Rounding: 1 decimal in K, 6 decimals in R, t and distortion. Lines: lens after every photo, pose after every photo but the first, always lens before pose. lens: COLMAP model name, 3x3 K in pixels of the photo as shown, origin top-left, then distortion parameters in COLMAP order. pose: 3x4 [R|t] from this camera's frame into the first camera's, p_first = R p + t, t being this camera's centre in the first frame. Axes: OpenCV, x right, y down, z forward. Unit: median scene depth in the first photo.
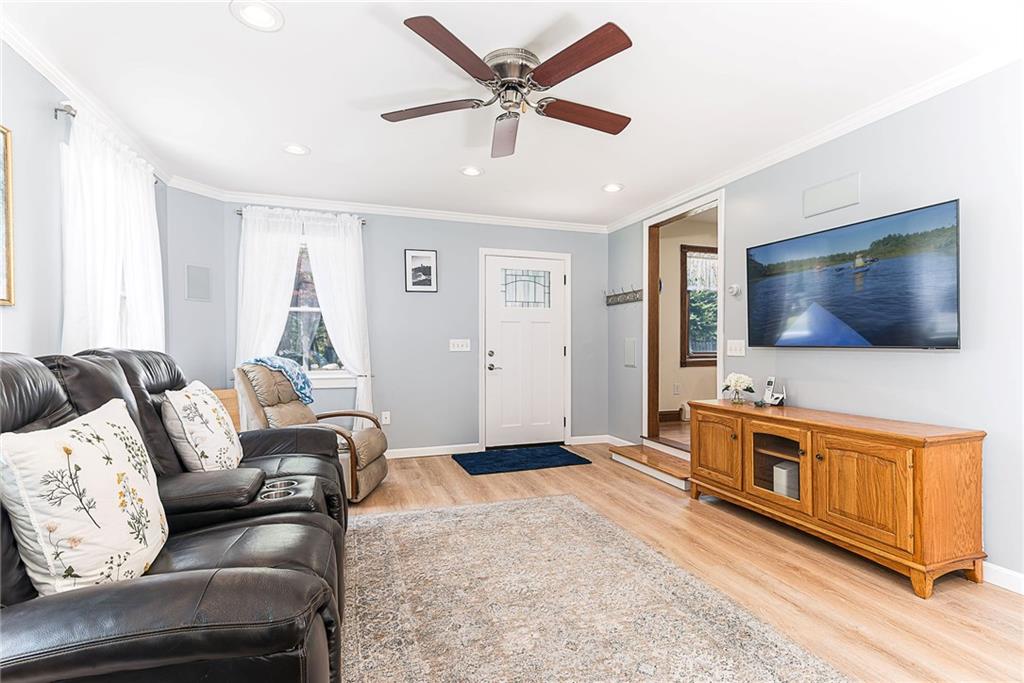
lens RADIAL K [[468.0, 0, 509.4], [0, 468.0, 344.2], [0, 0, 1]] dist [0.008210, -0.000441]
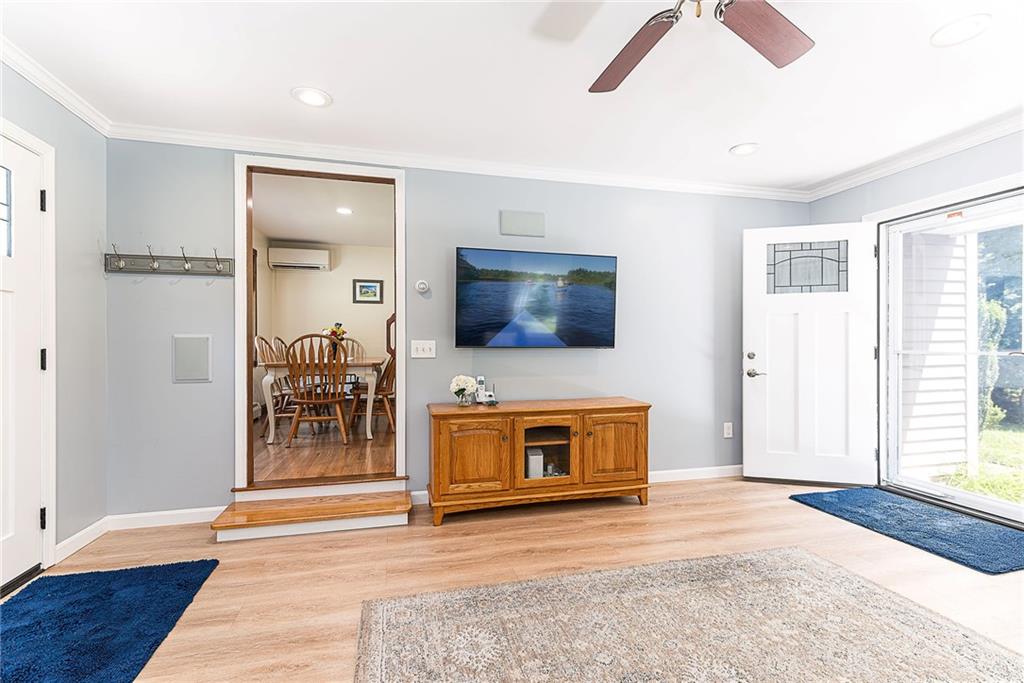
lens RADIAL K [[468.0, 0, 509.5], [0, 468.0, 341.5], [0, 0, 1]] dist [0.008210, -0.000441]
pose [[0.085165, 0.012745, 0.996285, -0.518169], [-0.001488, 0.999919, -0.012664, 0.005832], [-0.996366, -0.000404, 0.085177, 0.920580]]
